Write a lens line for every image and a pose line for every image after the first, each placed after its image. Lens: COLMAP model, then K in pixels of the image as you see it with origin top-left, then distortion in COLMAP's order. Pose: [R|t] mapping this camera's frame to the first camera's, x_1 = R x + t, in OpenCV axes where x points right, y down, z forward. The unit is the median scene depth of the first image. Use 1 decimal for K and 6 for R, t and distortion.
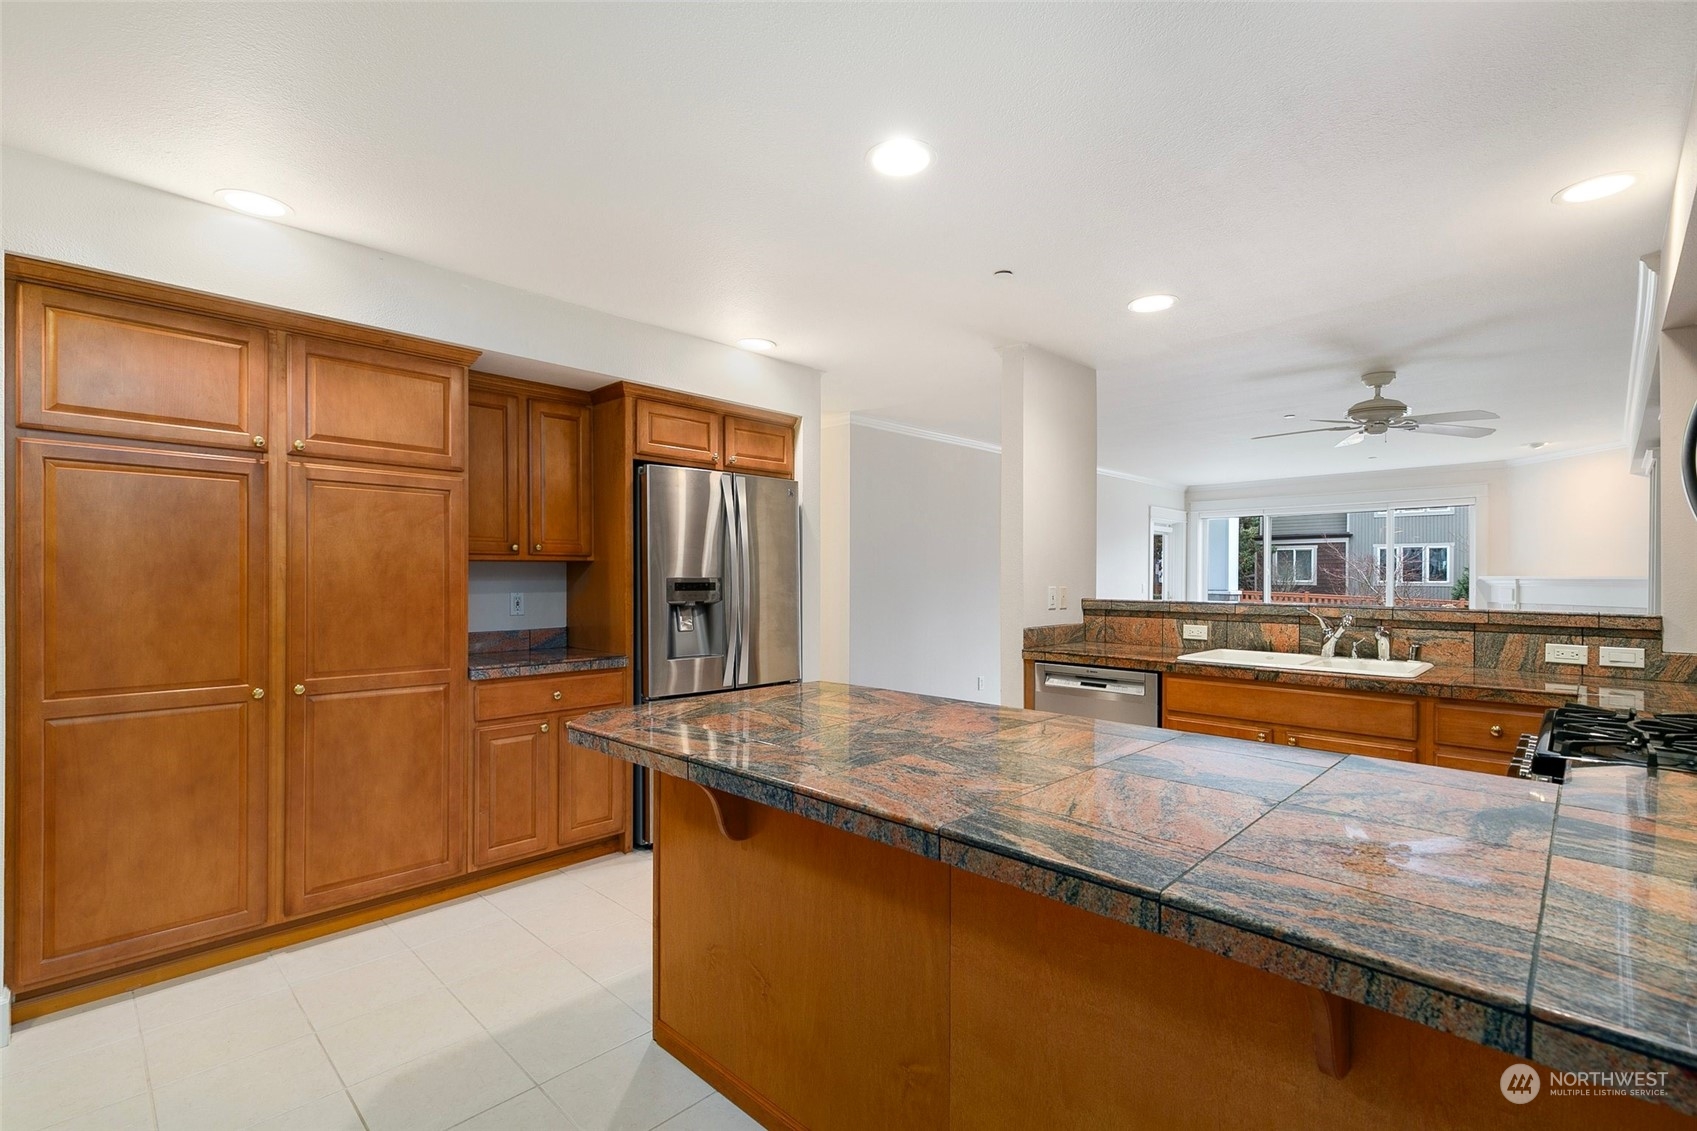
lens RADIAL K [[762.8, 0, 846.1], [0, 762.8, 581.1], [0, 0, 1]] dist [0.015441, -0.004330]
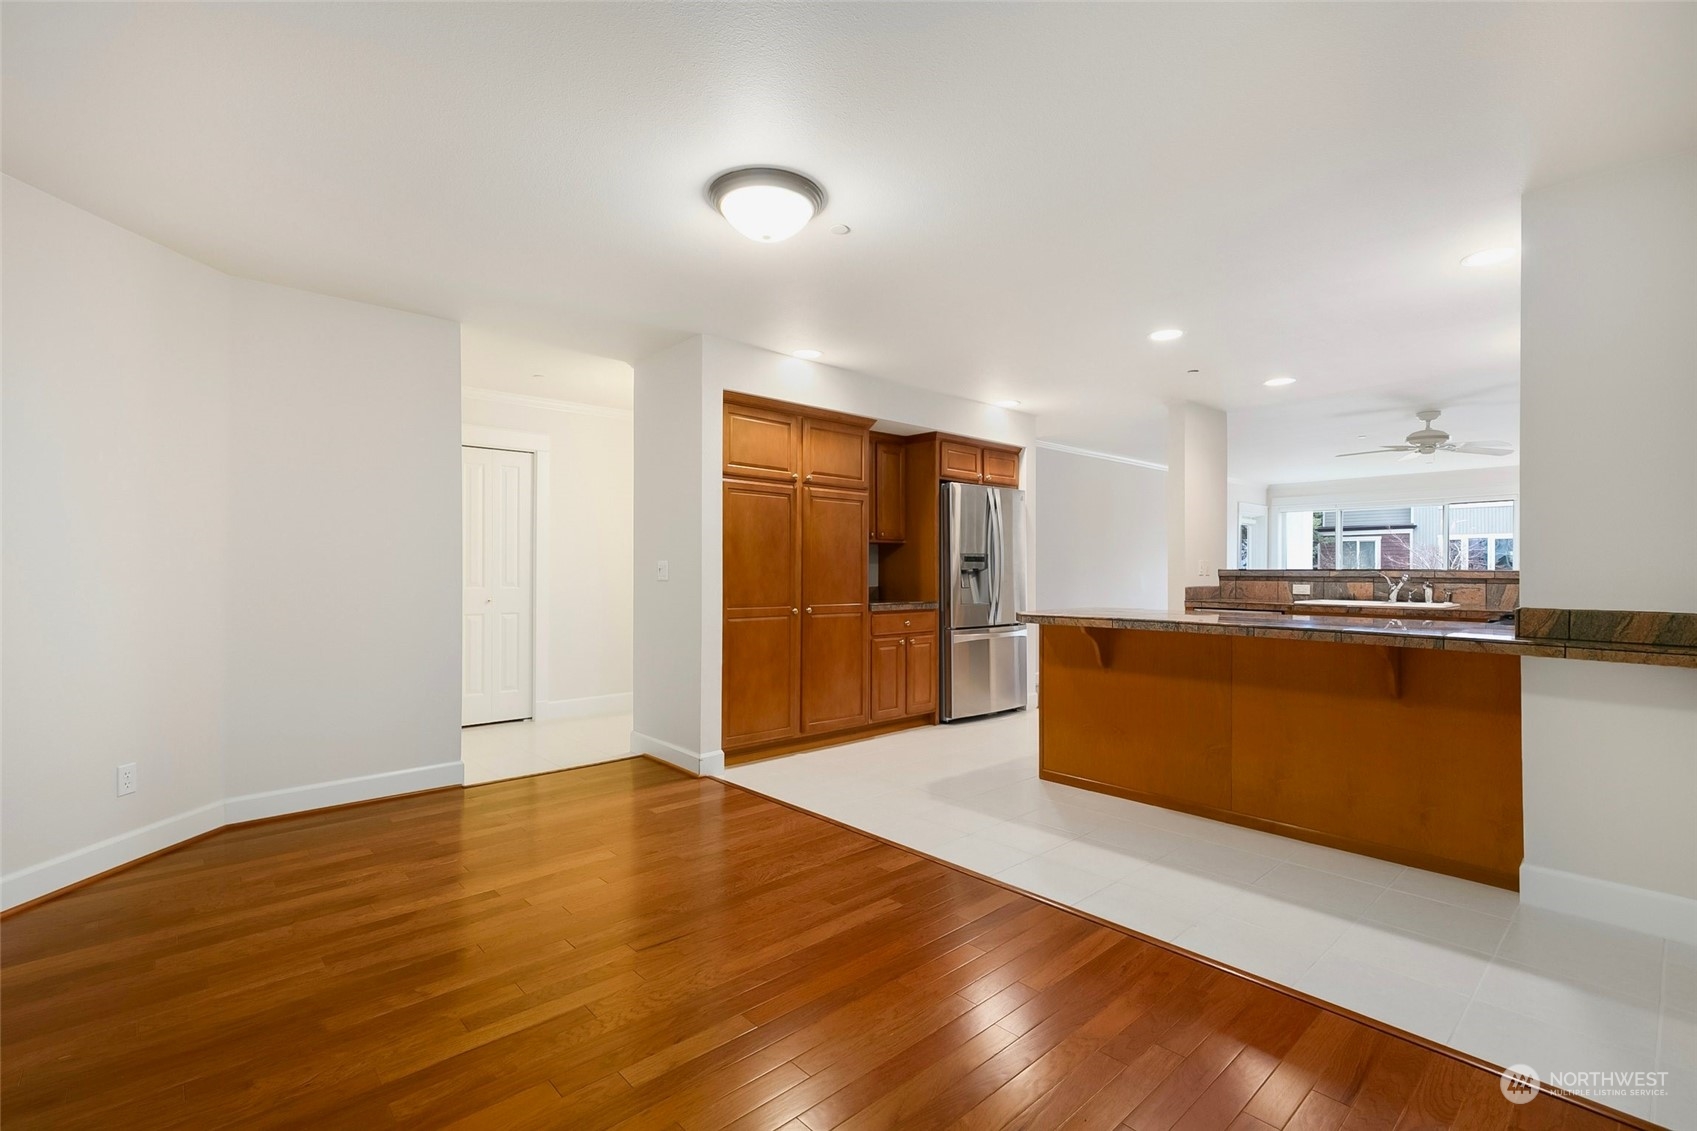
lens RADIAL K [[762.8, 0, 850.8], [0, 762.8, 570.3], [0, 0, 1]] dist [0.015441, -0.004330]
pose [[0.998602, -0.000556, -0.052858, -0.383365], [0.000248, 0.999983, -0.005833, 0.040820], [0.052861, 0.005811, 0.998585, -0.608122]]
